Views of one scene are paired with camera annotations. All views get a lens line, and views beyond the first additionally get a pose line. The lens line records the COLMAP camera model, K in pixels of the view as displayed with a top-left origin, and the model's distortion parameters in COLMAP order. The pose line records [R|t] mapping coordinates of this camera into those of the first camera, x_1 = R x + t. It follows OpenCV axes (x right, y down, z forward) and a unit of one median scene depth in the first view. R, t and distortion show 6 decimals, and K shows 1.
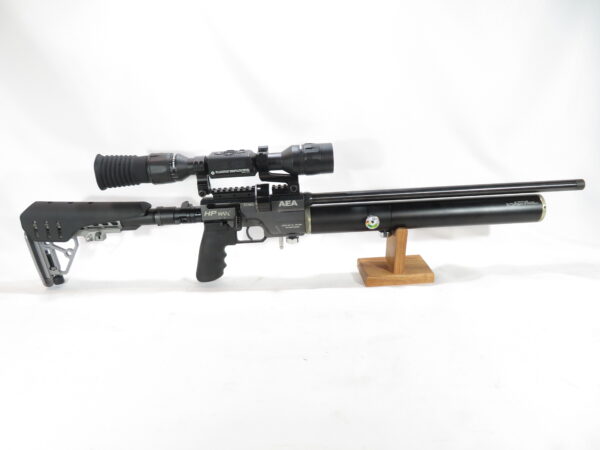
lens RADIAL K [[415.3, 0, 300.0], [0, 415.3, 225.0], [0, 0, 1]] dist [0.002477, 0.002336]
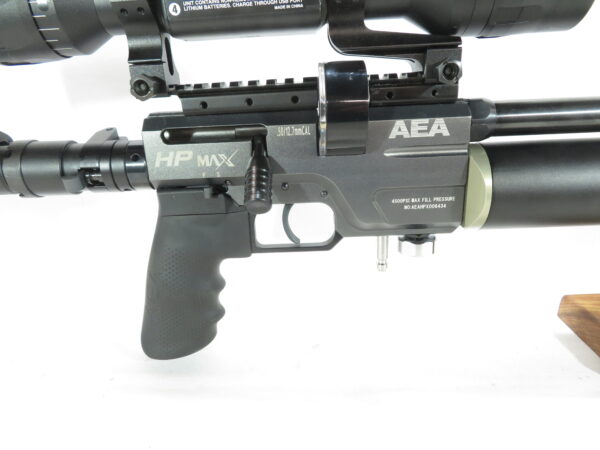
lens RADIAL K [[415.3, 0, 300.0], [0, 415.3, 225.0], [0, 0, 1]] dist [0.002477, 0.002336]
pose [[0.999471, 0.011824, -0.030282, -0.106786], [-0.011662, 0.999917, 0.005529, 0.019436], [0.030345, -0.005173, 0.999526, 0.674494]]
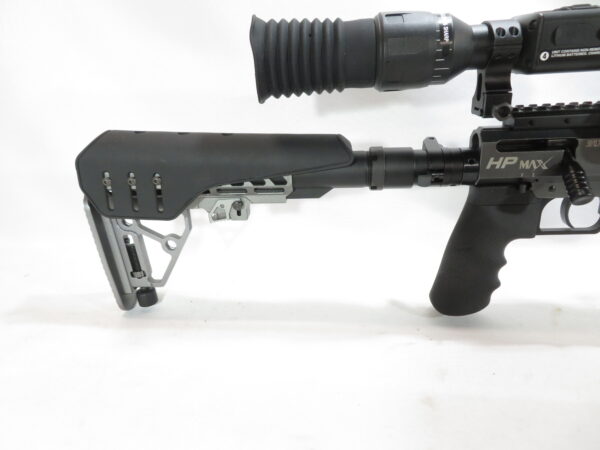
lens RADIAL K [[415.3, 0, 300.0], [0, 415.3, 225.0], [0, 0, 1]] dist [0.002477, 0.002336]
pose [[0.996997, 0.030362, -0.071234, -0.385102], [-0.028136, 0.999090, 0.032052, 0.027287], [0.072143, -0.029951, 0.996945, 0.549997]]
